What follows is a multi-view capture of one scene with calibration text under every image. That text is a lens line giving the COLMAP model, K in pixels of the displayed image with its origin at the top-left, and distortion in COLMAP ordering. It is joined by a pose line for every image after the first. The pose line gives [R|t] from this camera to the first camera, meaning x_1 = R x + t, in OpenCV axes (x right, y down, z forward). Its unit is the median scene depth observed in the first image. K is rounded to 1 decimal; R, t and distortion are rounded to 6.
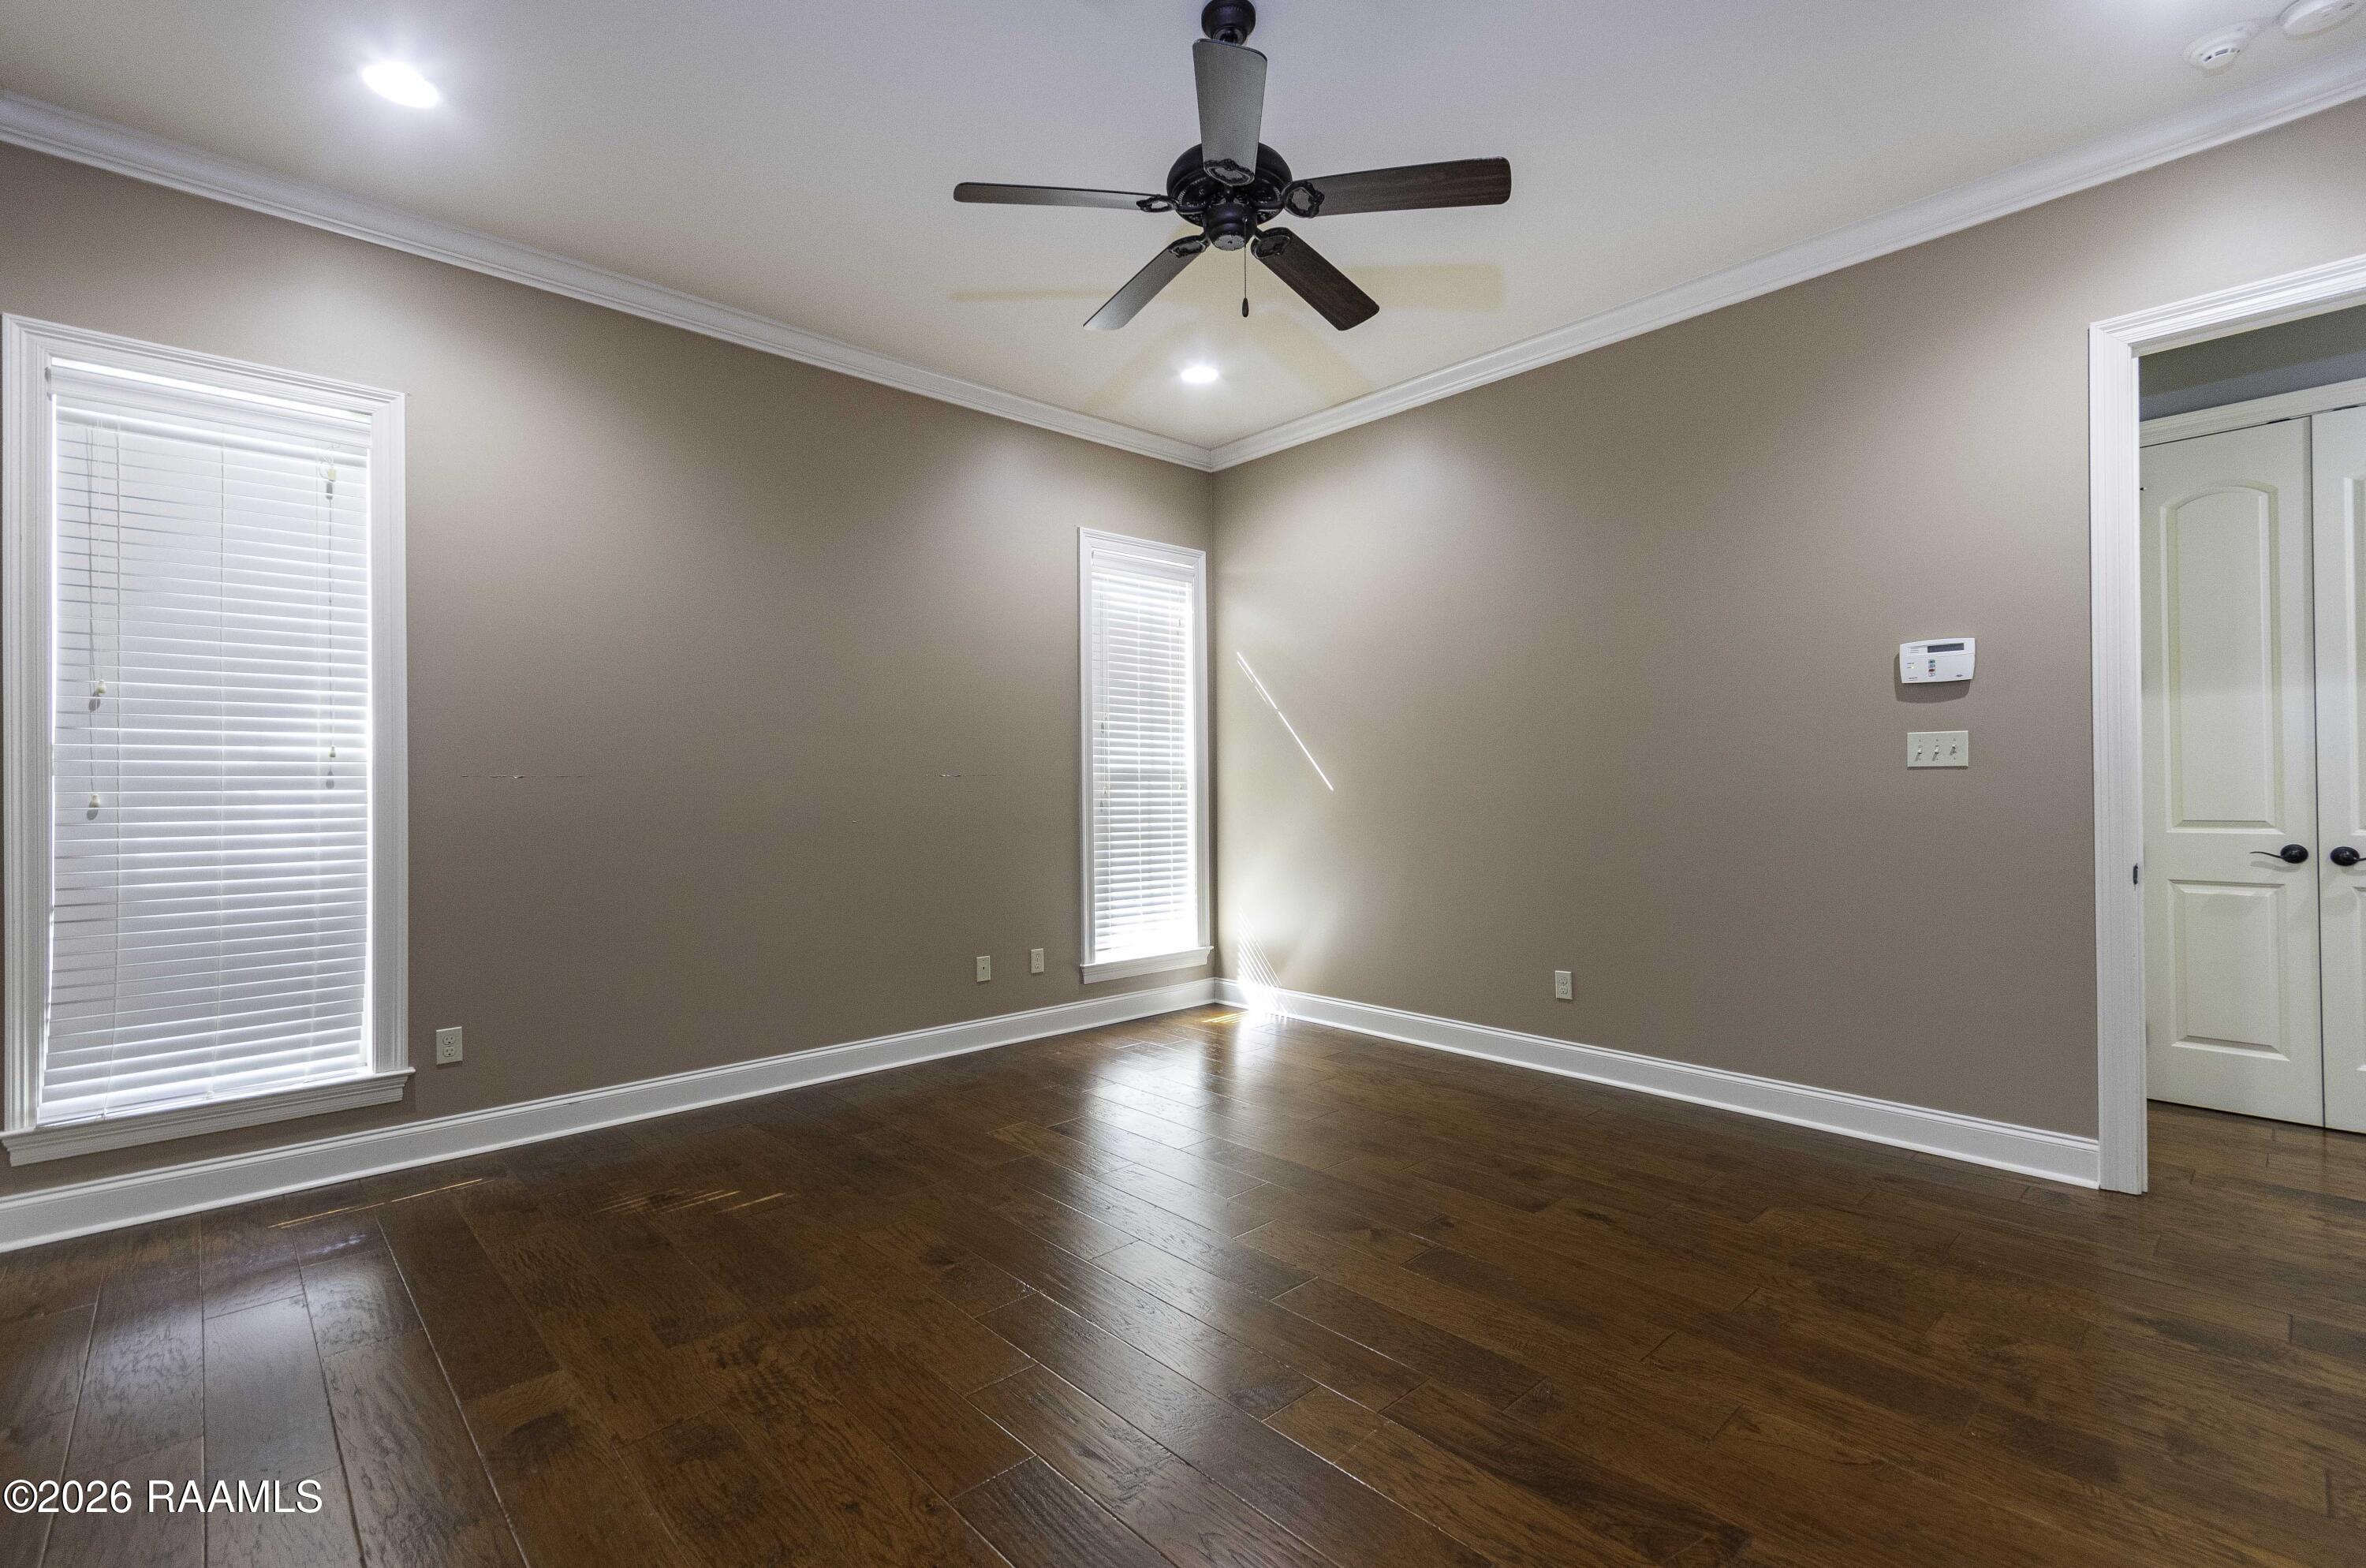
lens RADIAL K [[1048.1, 0, 1196.2], [0, 1048.1, 789.9], [0, 0, 1]] dist [0.005218, -0.000520]
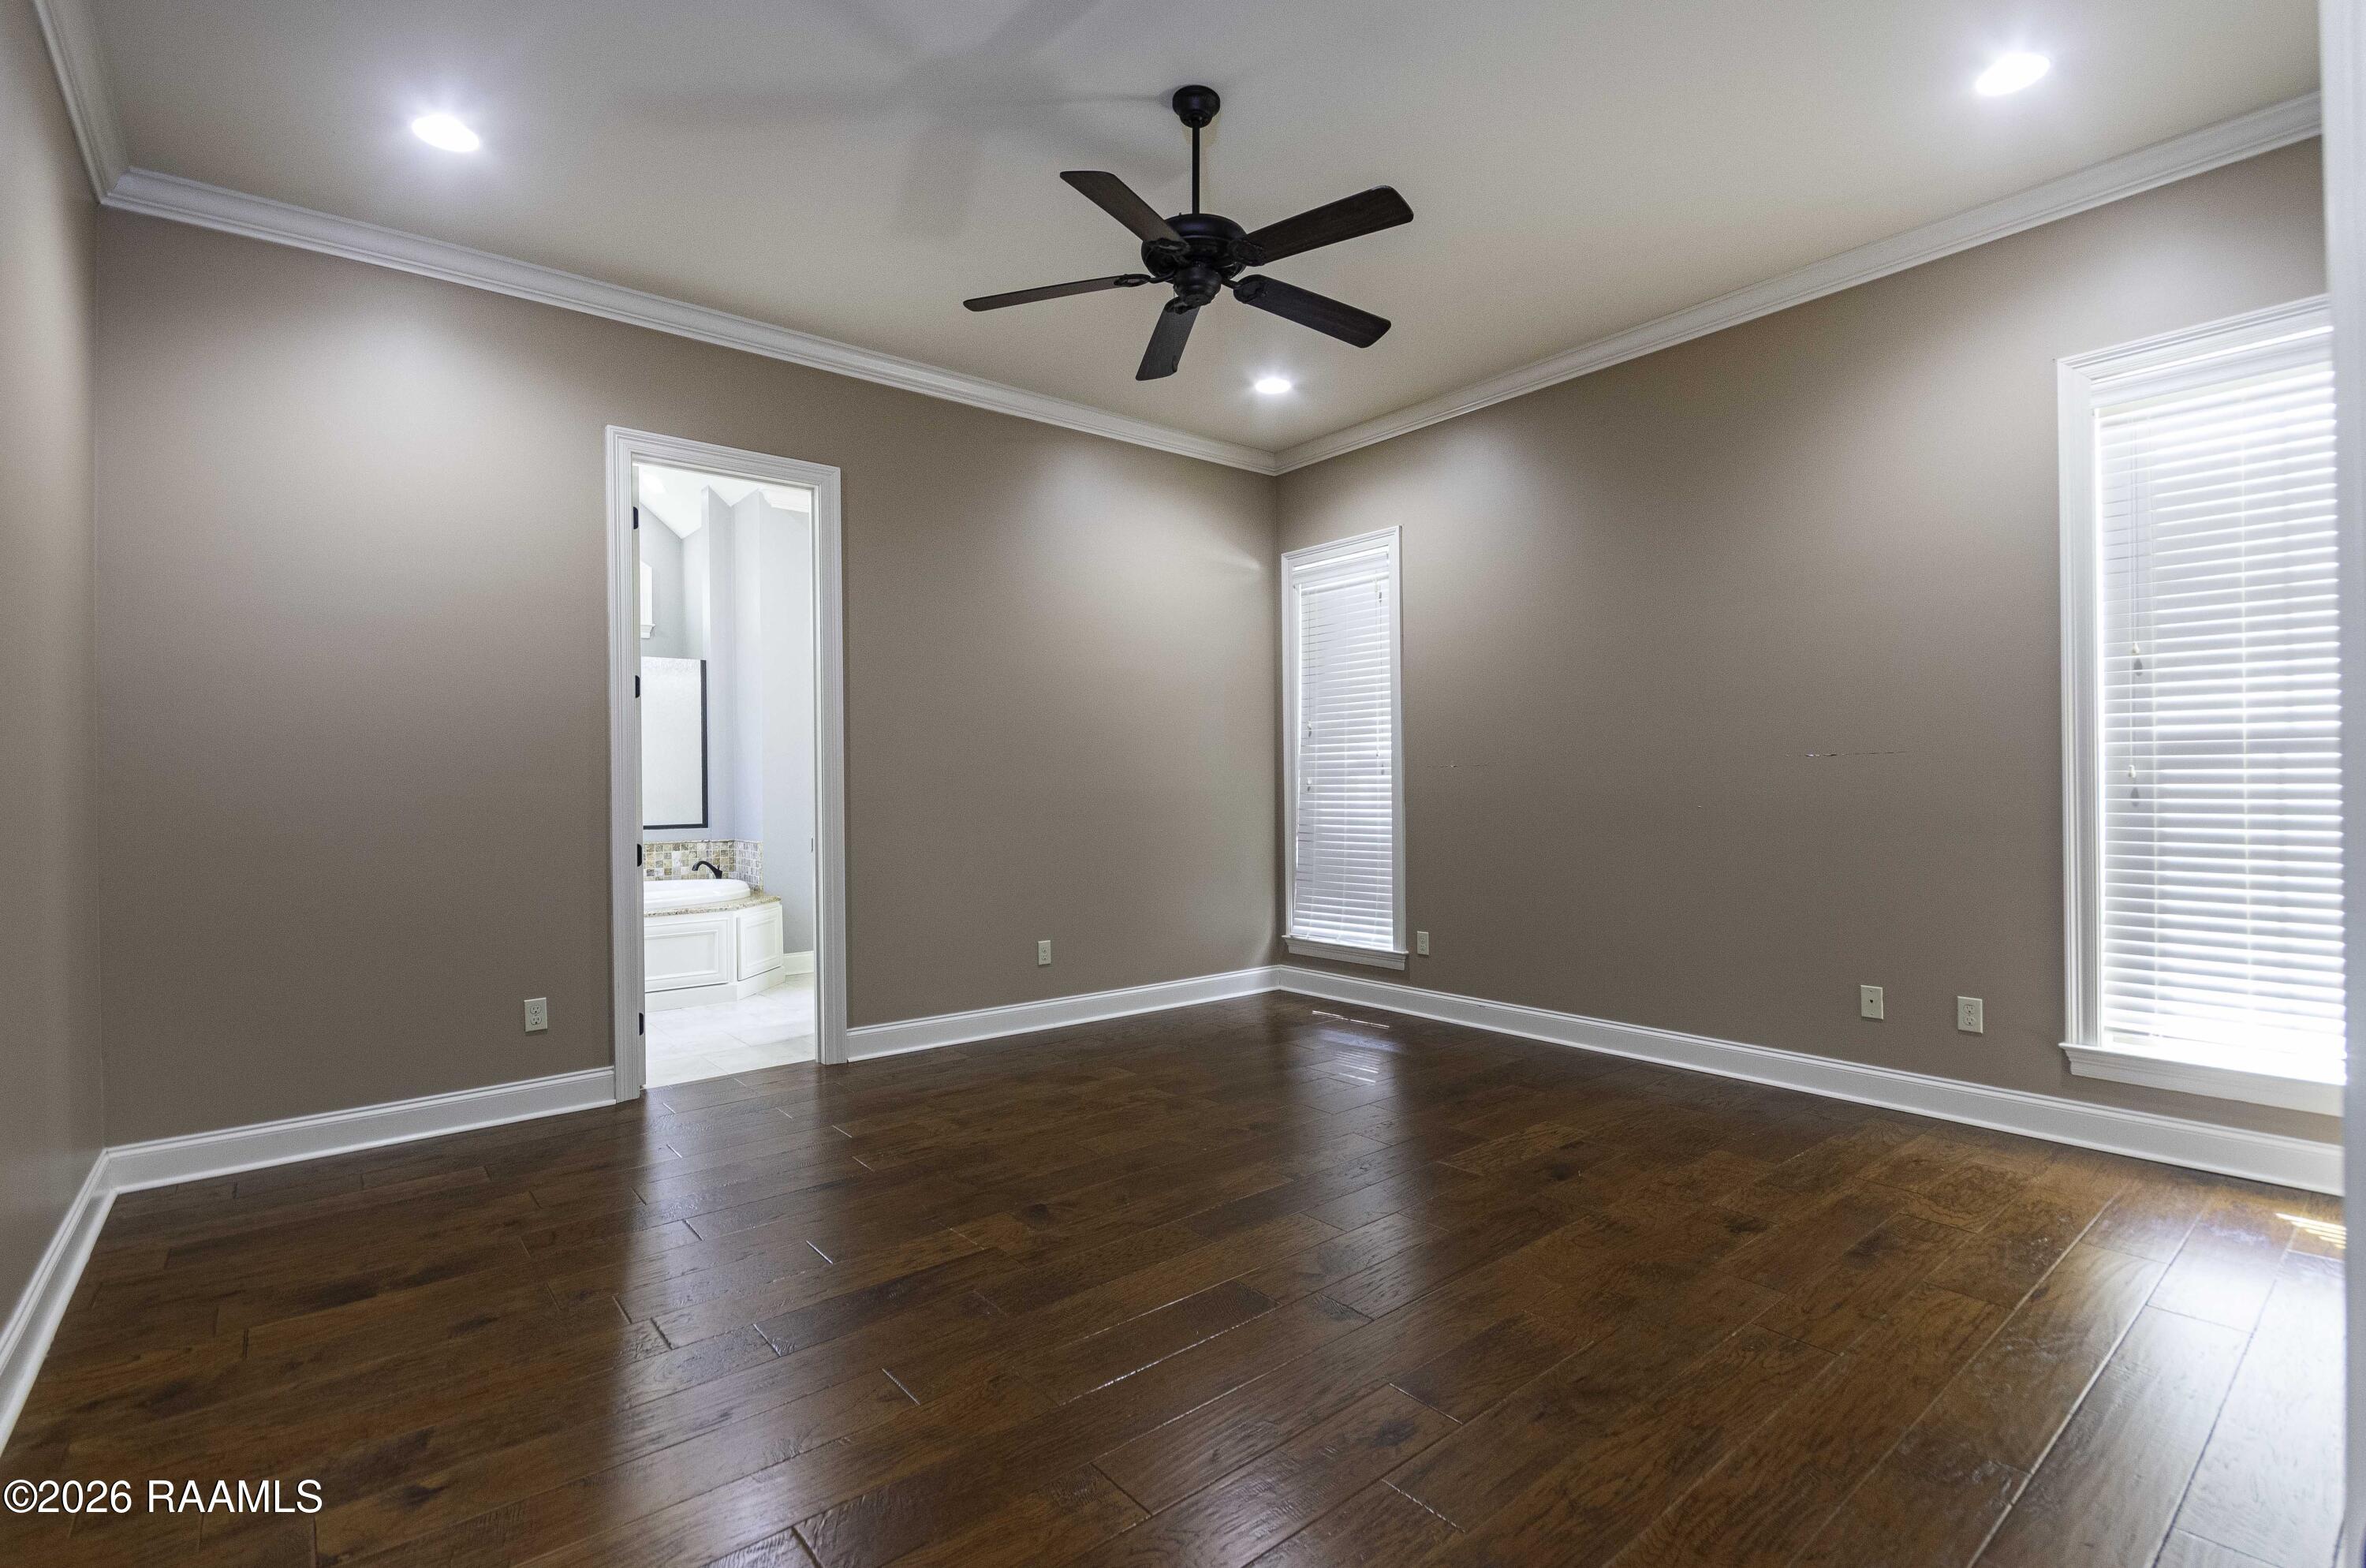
lens RADIAL K [[1094.2, 0, 1198.9], [0, 1094.2, 779.2], [0, 0, 1]] dist [-0.000077, 0.000589]
pose [[-0.059020, 0.006056, -0.998238, 0.954152], [0.011858, 0.999915, 0.005365, -0.007245], [0.998186, -0.011521, -0.059086, 0.826494]]
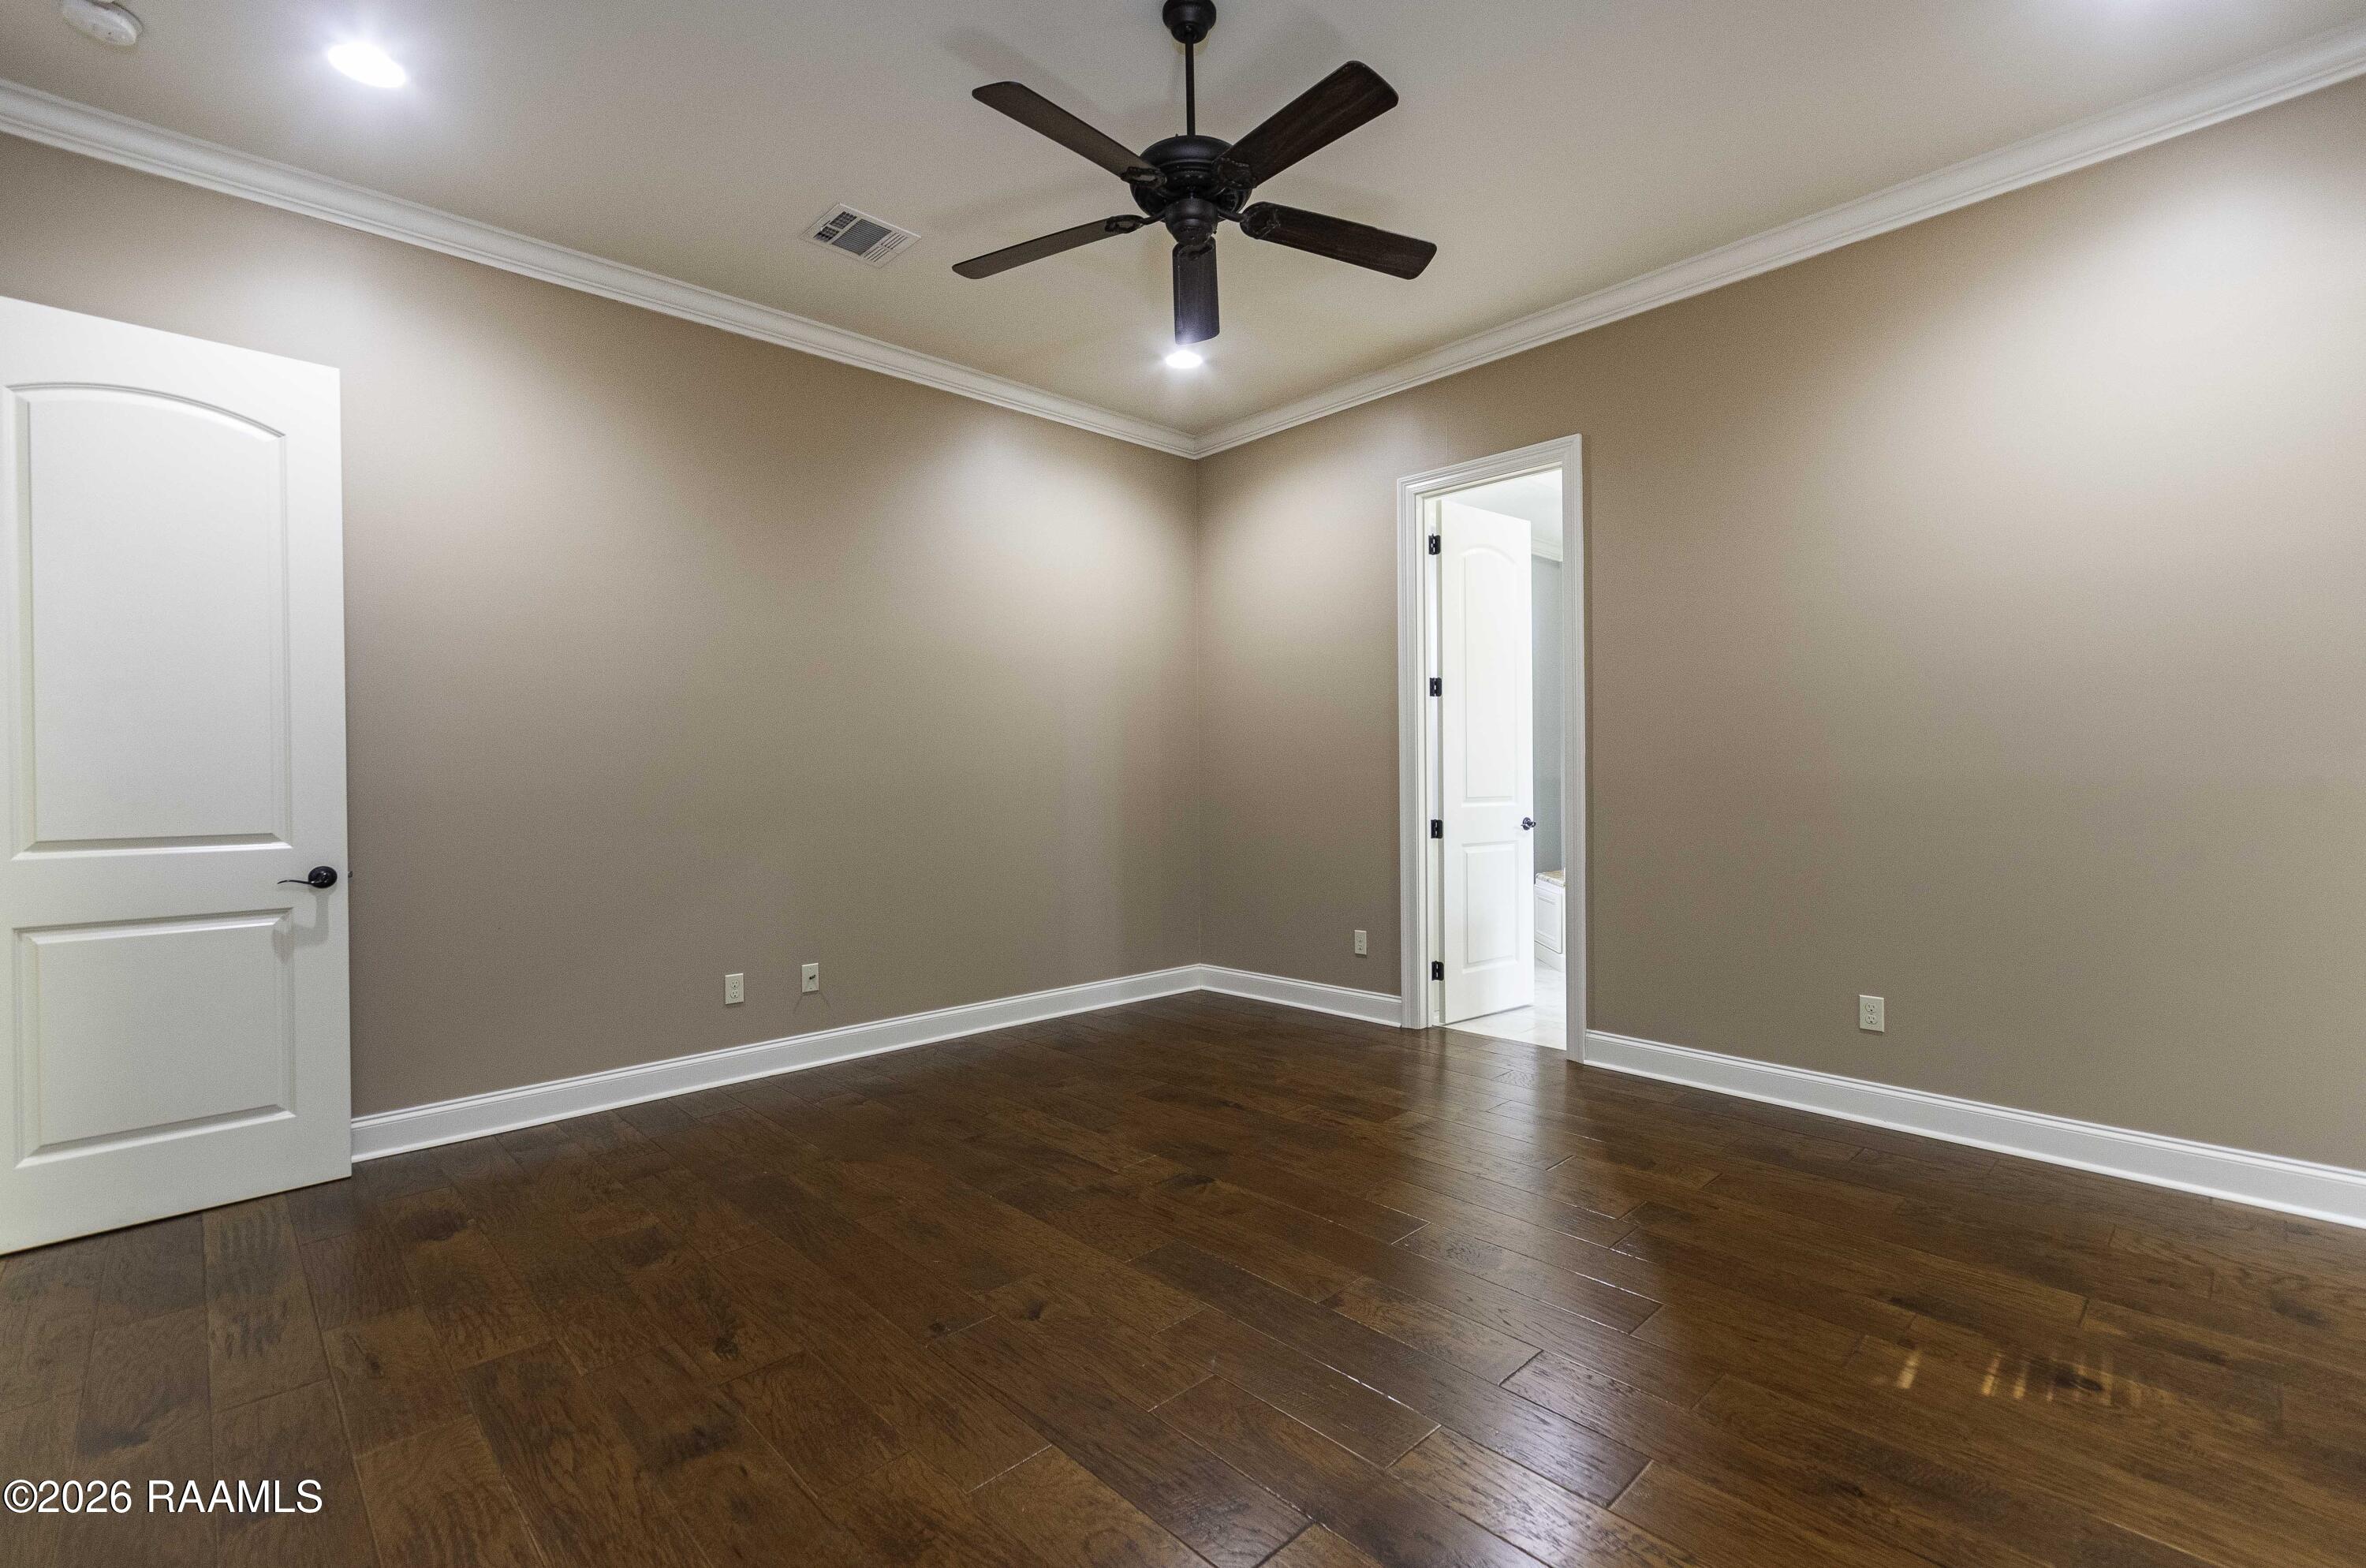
lens RADIAL K [[1048.1, 0, 1190.6], [0, 1048.1, 777.6], [0, 0, 1]] dist [0.005218, -0.000520]
pose [[-0.999801, 0.019667, -0.003207, 0.037108], [0.019659, 0.999803, 0.002618, -0.001253], [0.003258, 0.002554, -0.999991, 1.571913]]
